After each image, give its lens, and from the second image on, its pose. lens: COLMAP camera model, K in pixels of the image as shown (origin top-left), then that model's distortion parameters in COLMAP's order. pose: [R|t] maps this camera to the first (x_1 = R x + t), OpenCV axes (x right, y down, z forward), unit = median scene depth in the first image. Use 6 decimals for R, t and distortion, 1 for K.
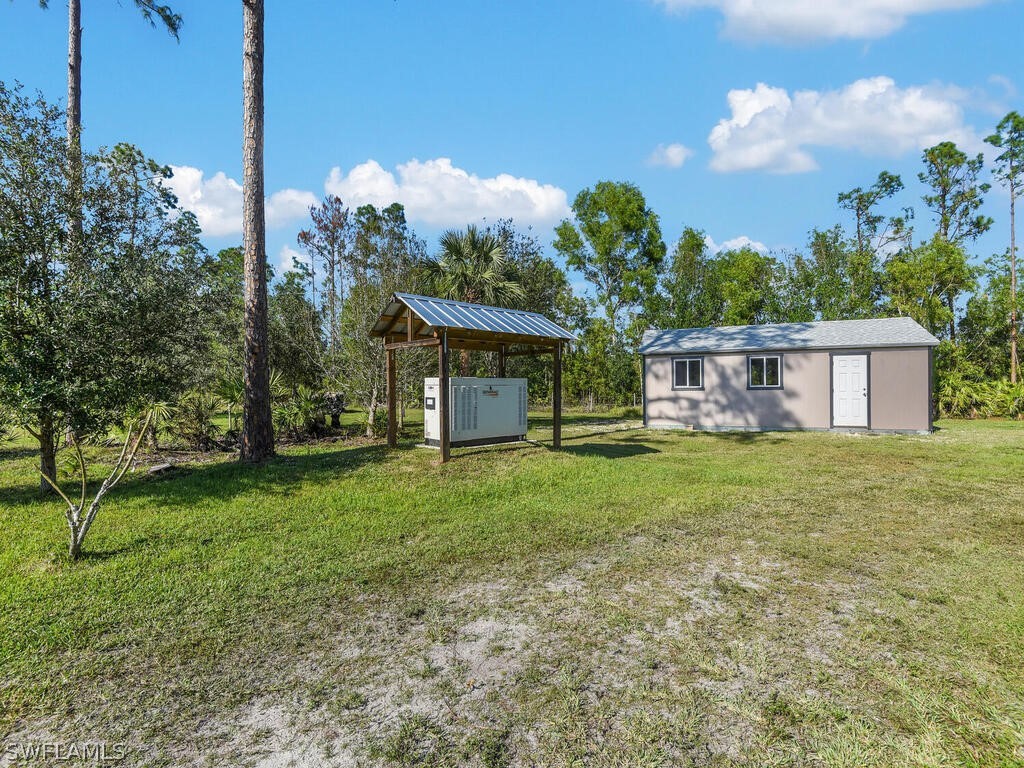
lens RADIAL K [[462.3, 0, 507.1], [0, 462.3, 386.5], [0, 0, 1]] dist [0.083880, -0.064683]
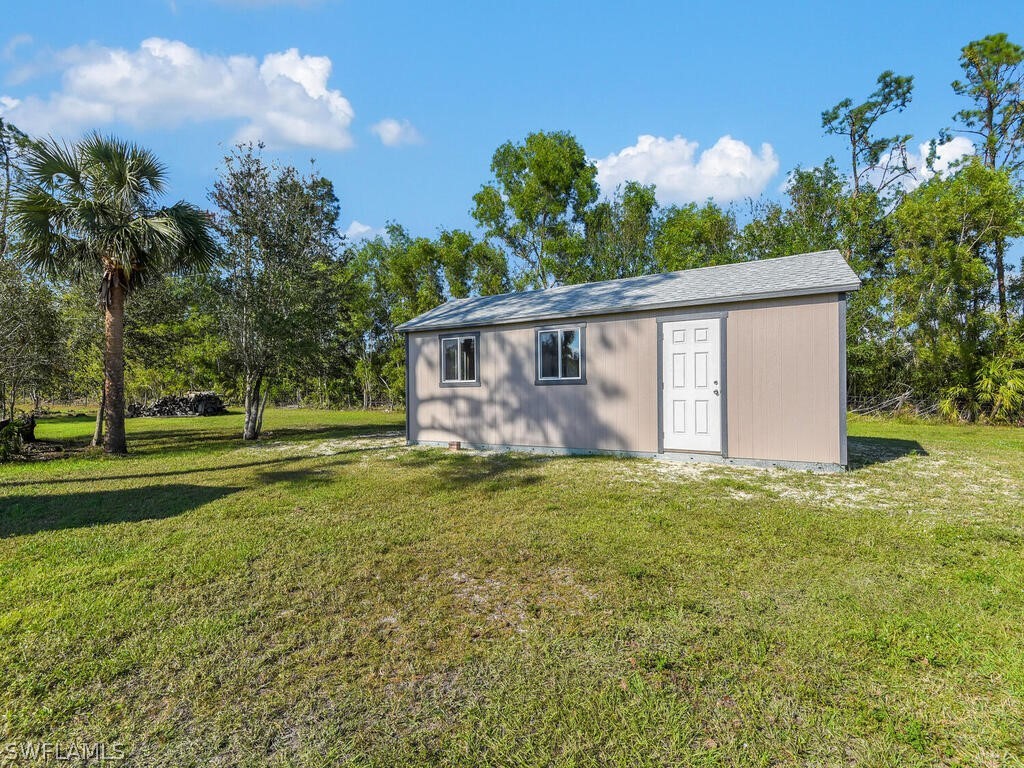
lens RADIAL K [[428.1, 0, 512.0], [0, 428.1, 384.0], [0, 0, 1]] dist [0.017859, -0.016260]
pose [[0.988794, 0.001982, -0.149274, 0.534477], [0.000401, 0.999873, 0.015934, -0.002181], [0.149287, -0.015816, 0.988667, 0.444190]]
